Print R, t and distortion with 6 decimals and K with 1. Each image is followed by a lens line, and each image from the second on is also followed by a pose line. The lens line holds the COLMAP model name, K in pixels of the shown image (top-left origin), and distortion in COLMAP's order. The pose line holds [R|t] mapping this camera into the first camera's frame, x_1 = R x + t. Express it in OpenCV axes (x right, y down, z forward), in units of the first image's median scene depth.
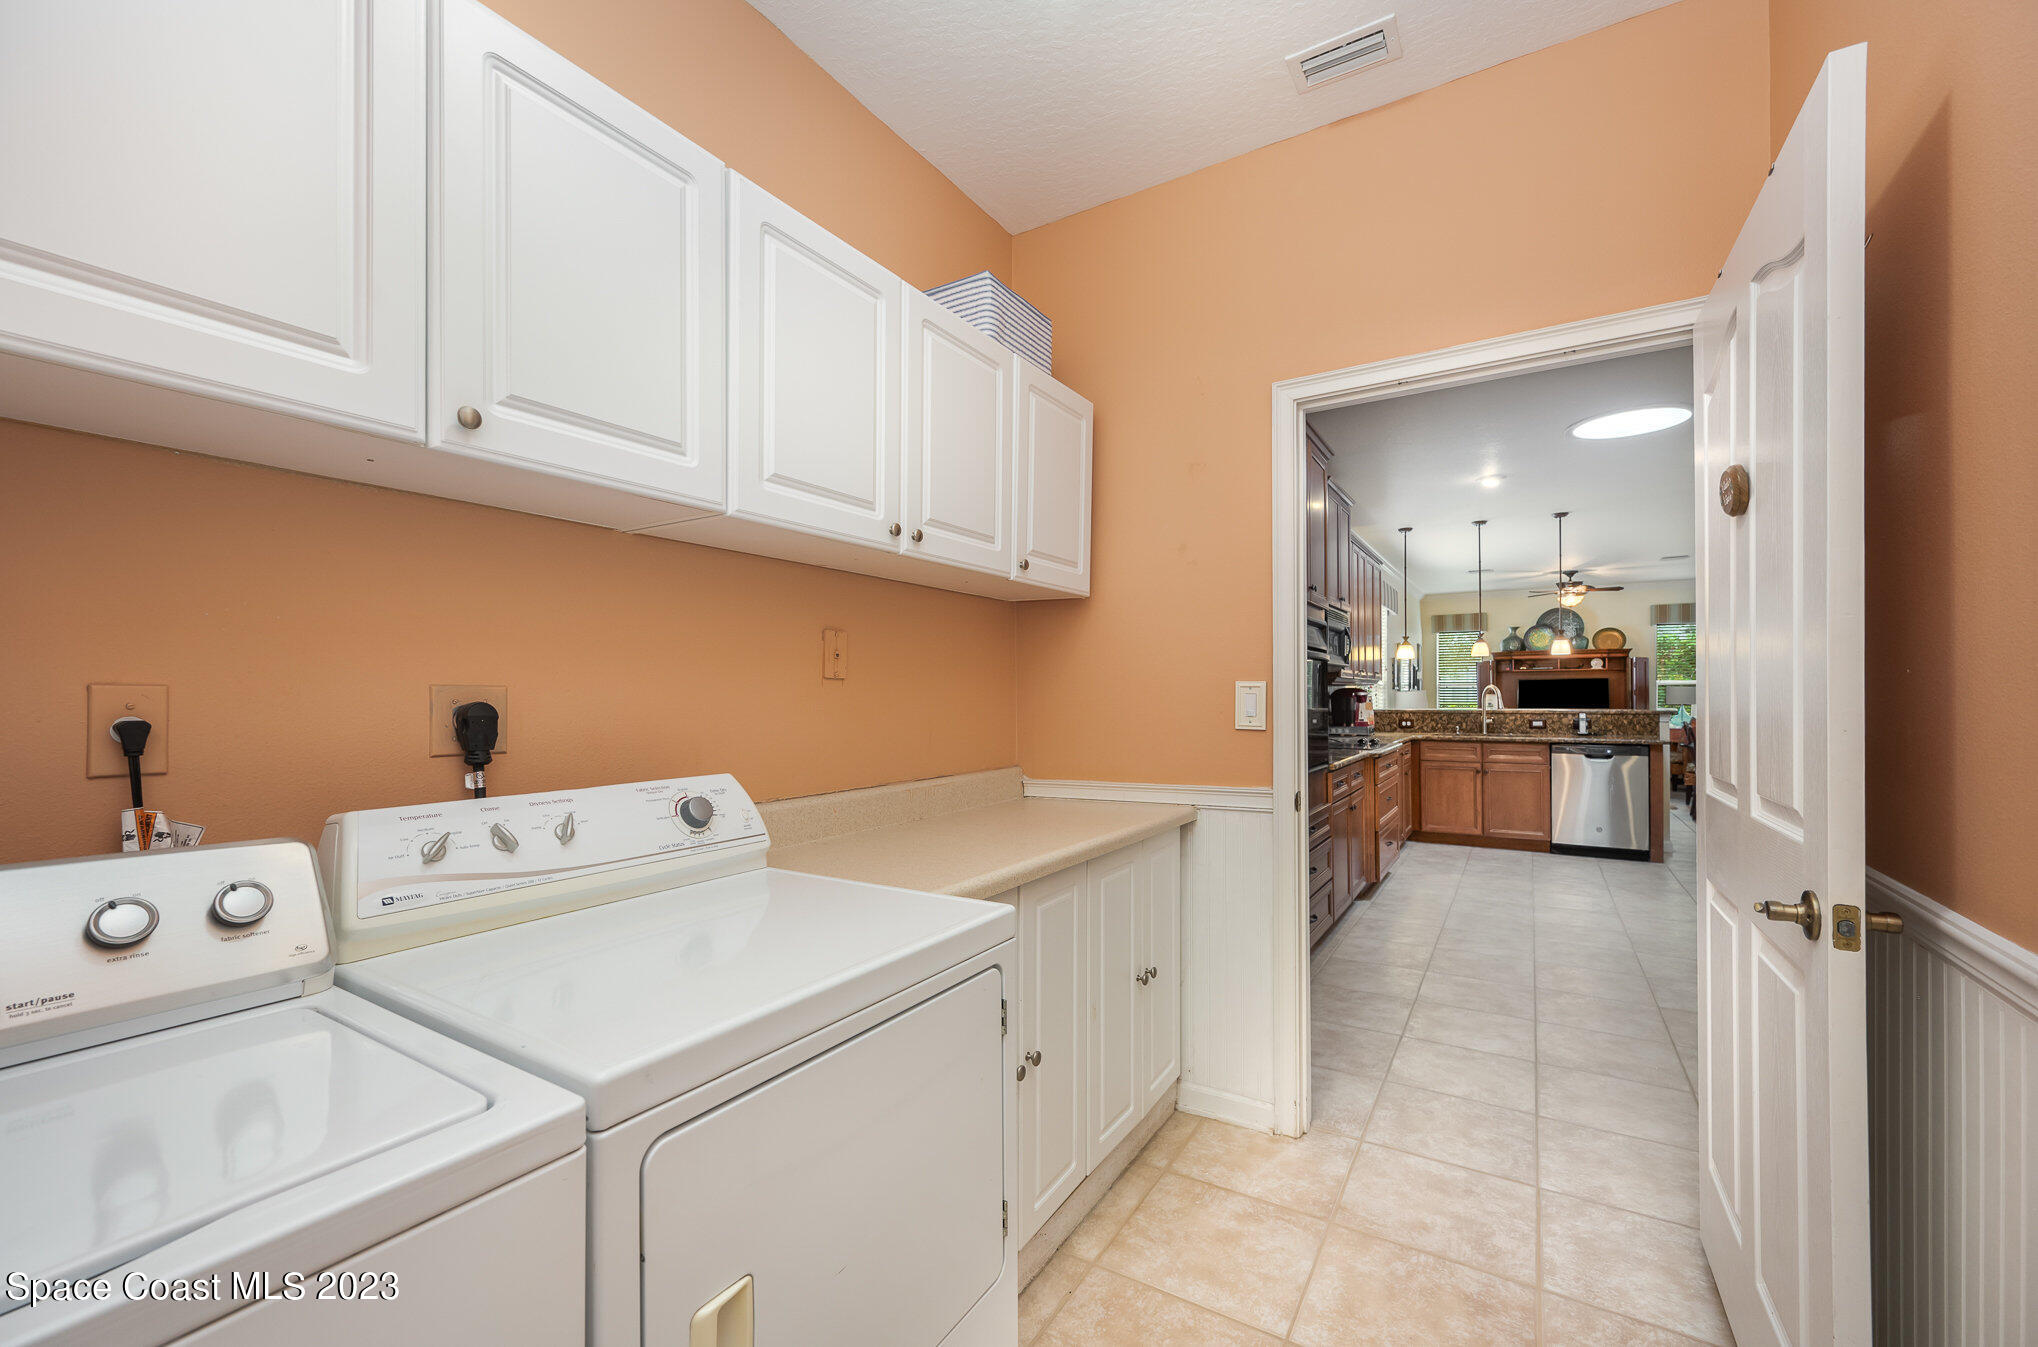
lens RADIAL K [[821.1, 0, 1013.0], [0, 821.1, 693.0], [0, 0, 1]] dist [0.000116, -0.000518]
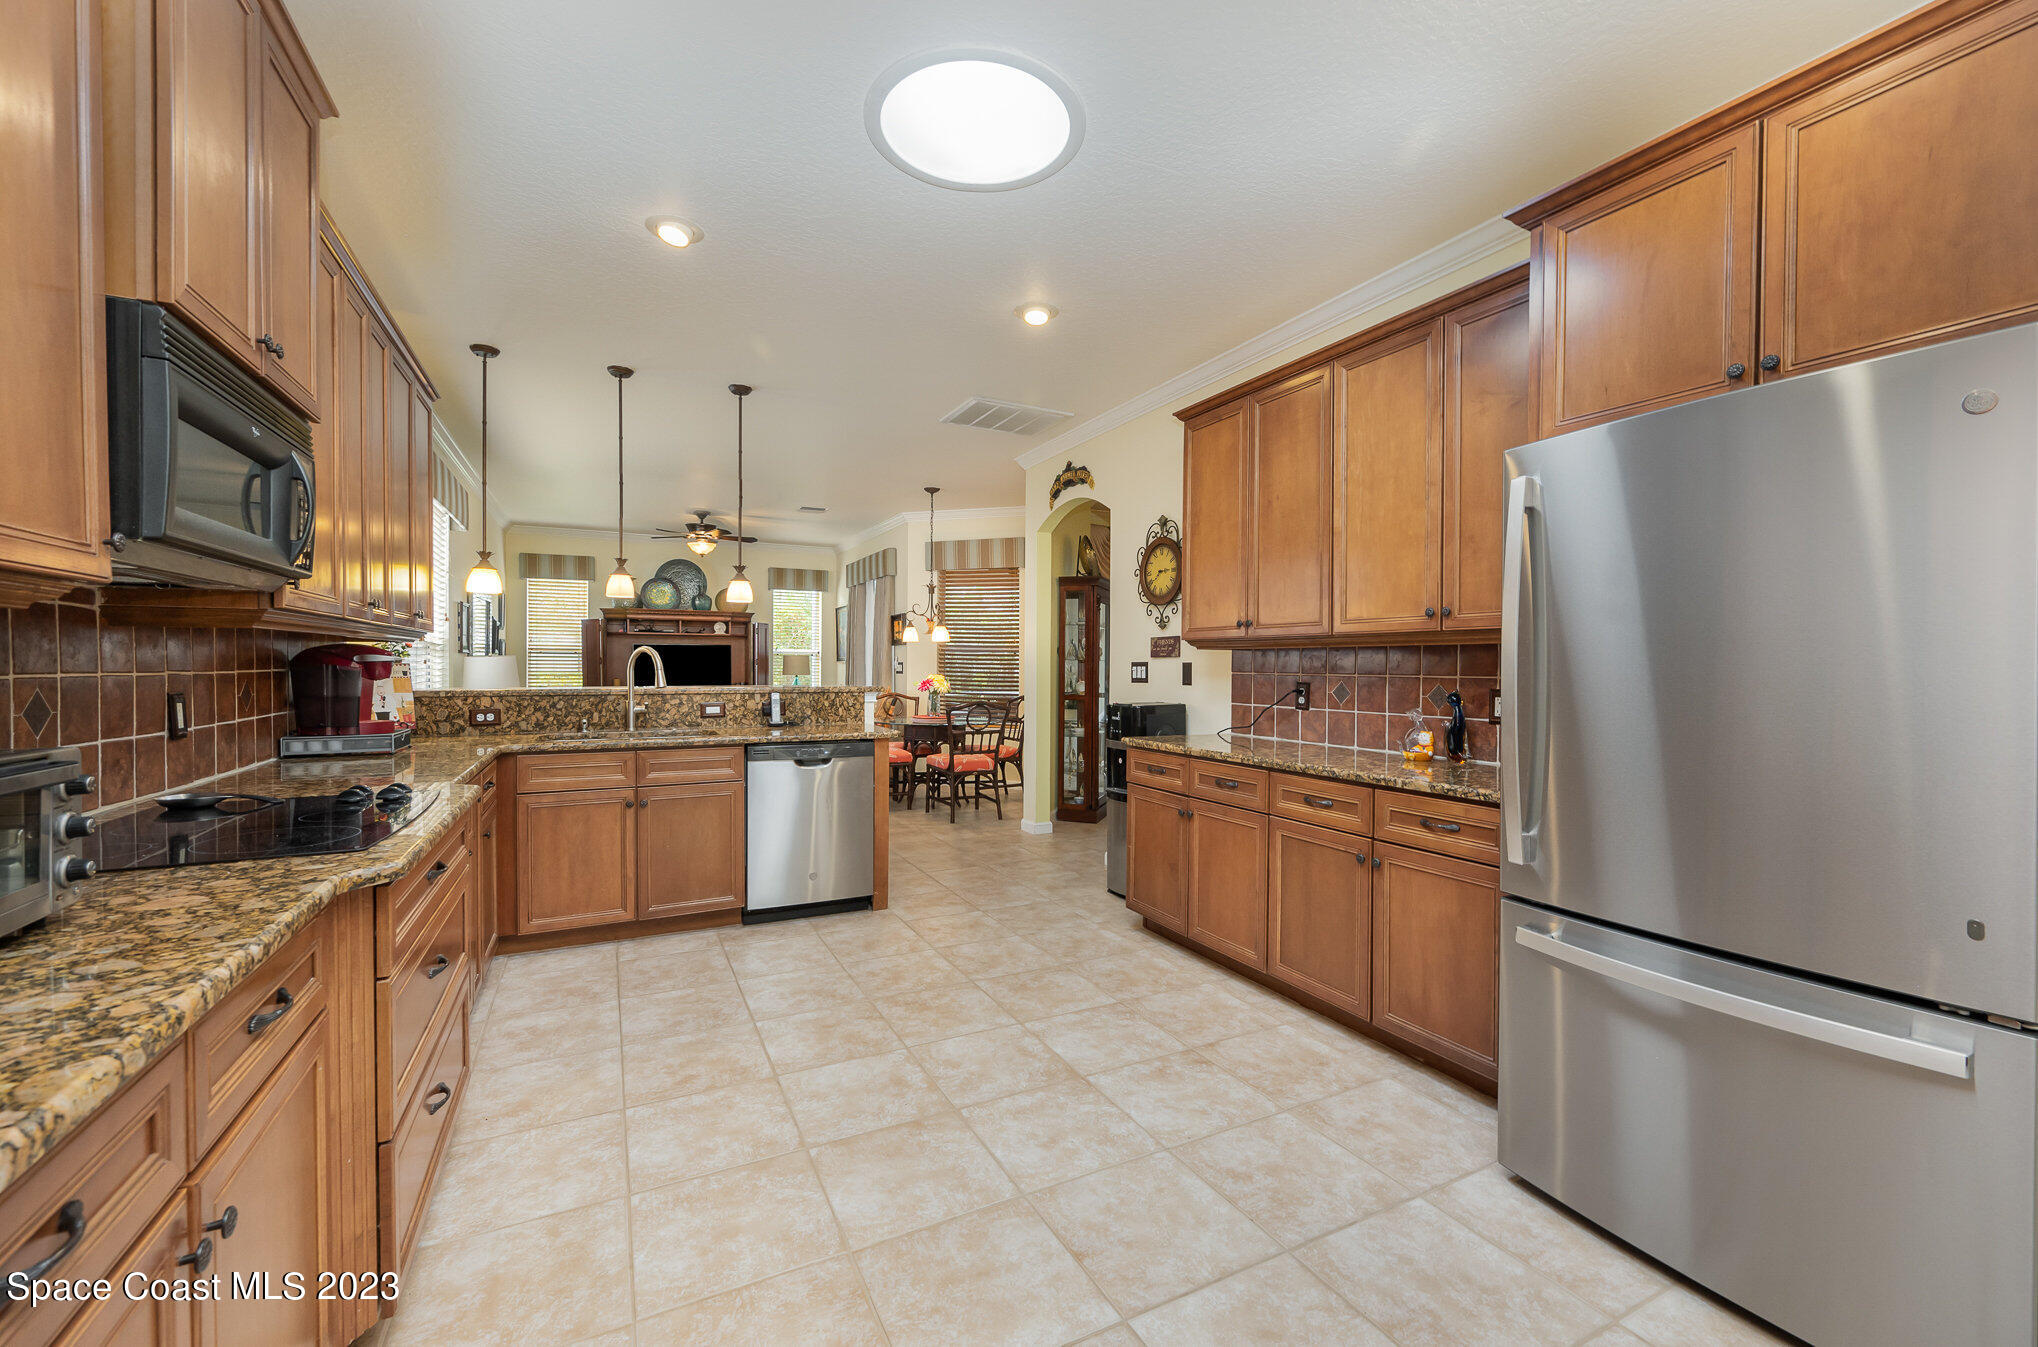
lens RADIAL K [[821.1, 0, 1024.0], [0, 821.1, 671.3], [0, 0, 1]] dist [0.000116, -0.000518]
pose [[0.510928, -0.001120, 0.859623, 0.227733], [-0.008734, 0.999941, 0.006494, 0.001899], [-0.859579, -0.010826, 0.510888, 0.486620]]
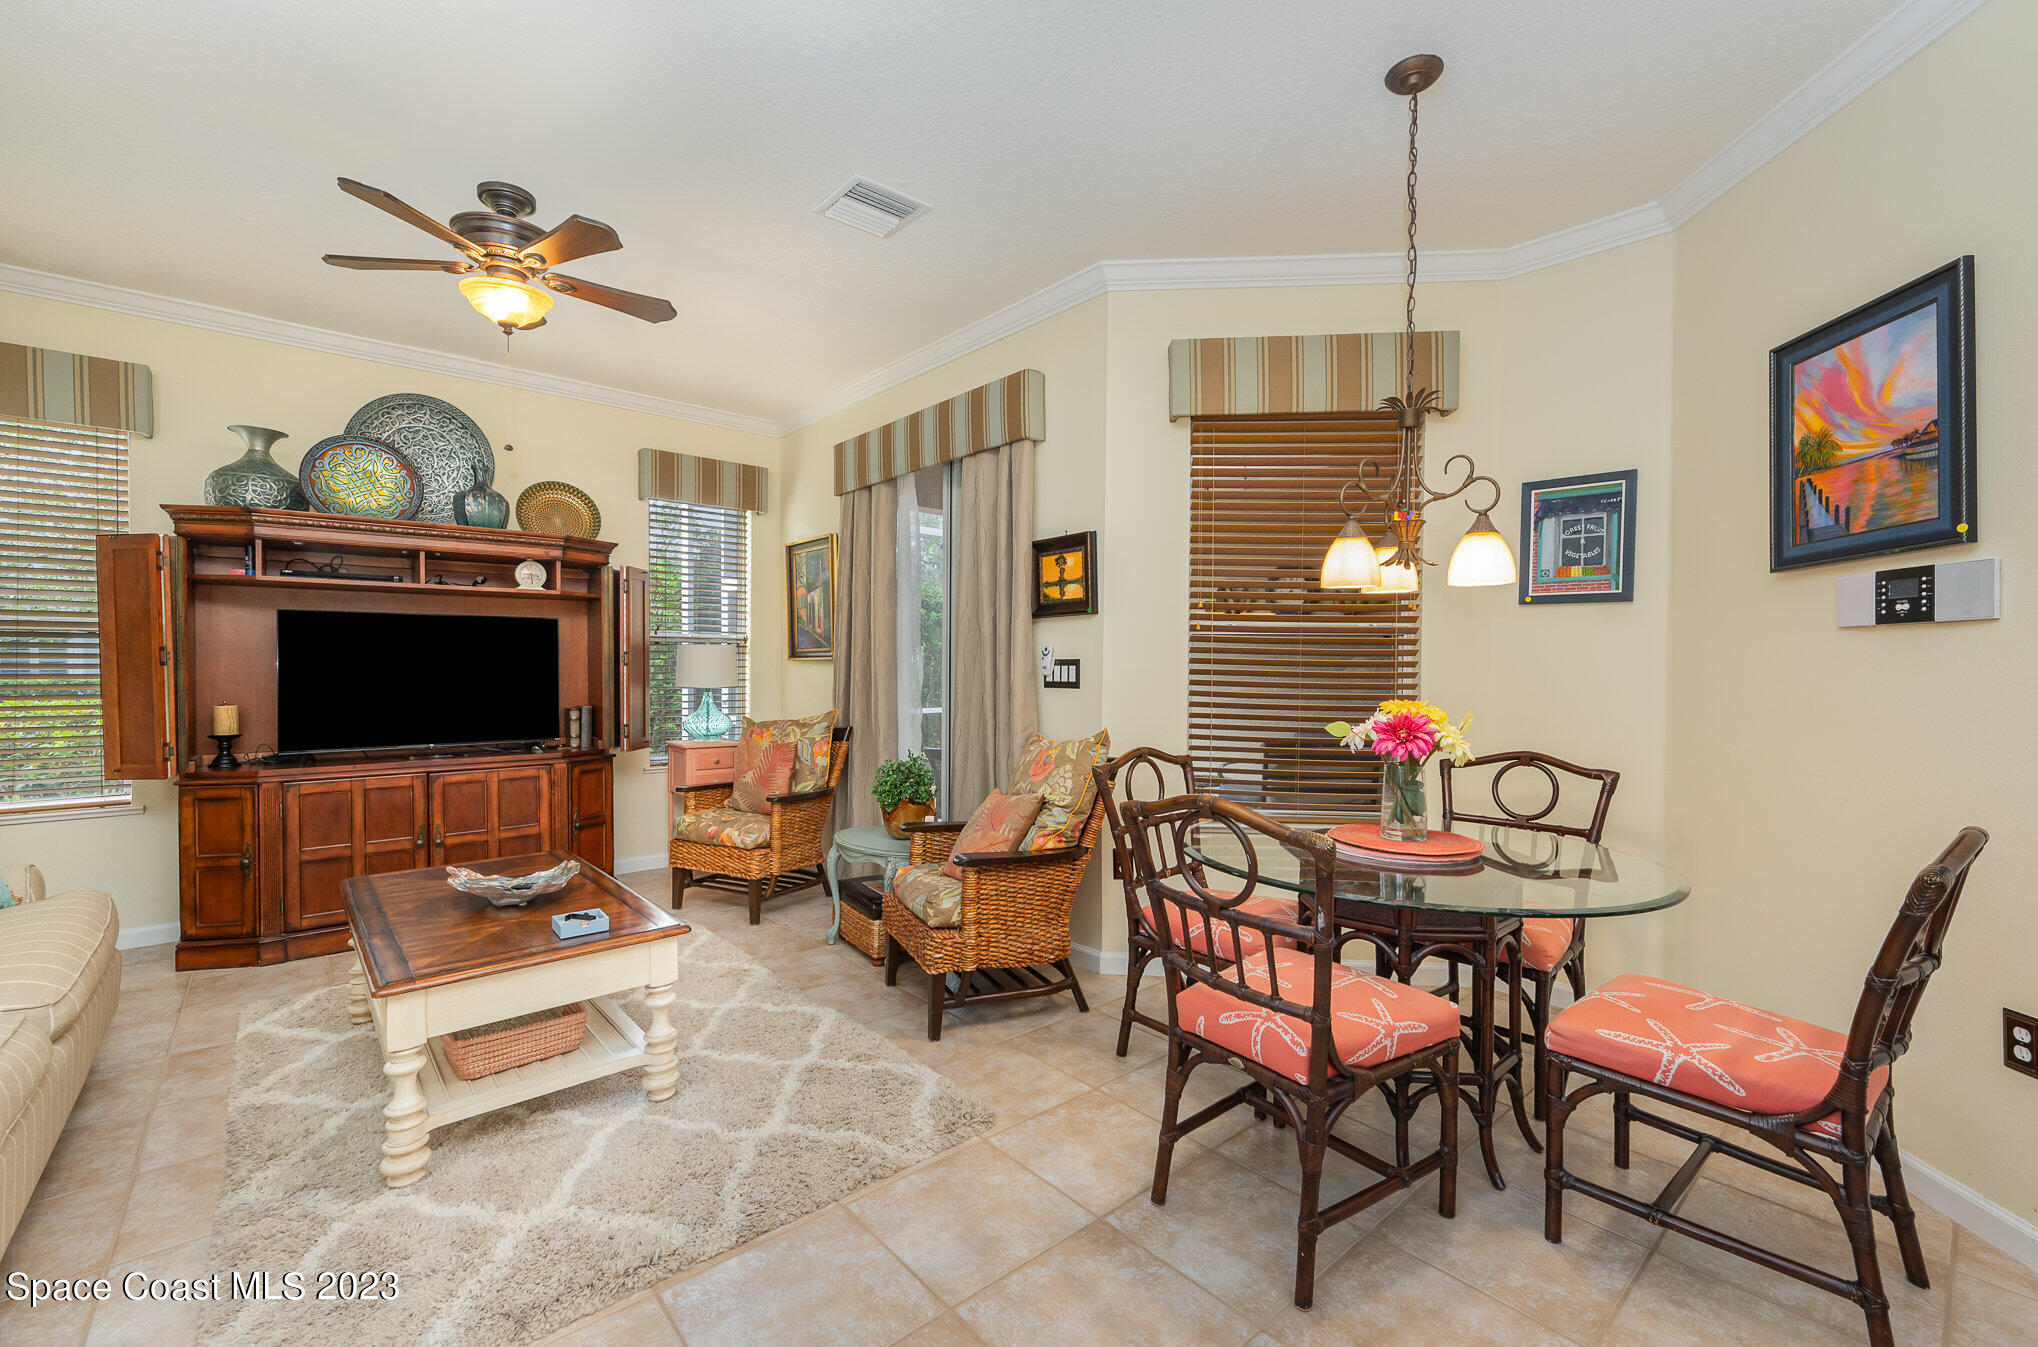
lens RADIAL K [[821.1, 0, 1000.5], [0, 821.1, 673.5], [0, 0, 1]] dist [0.000116, -0.000518]
pose [[0.297790, -0.005778, 0.954614, 0.740626], [-0.009408, 0.999915, 0.008987, 0.001607], [-0.954585, -0.011657, 0.297710, 1.196471]]
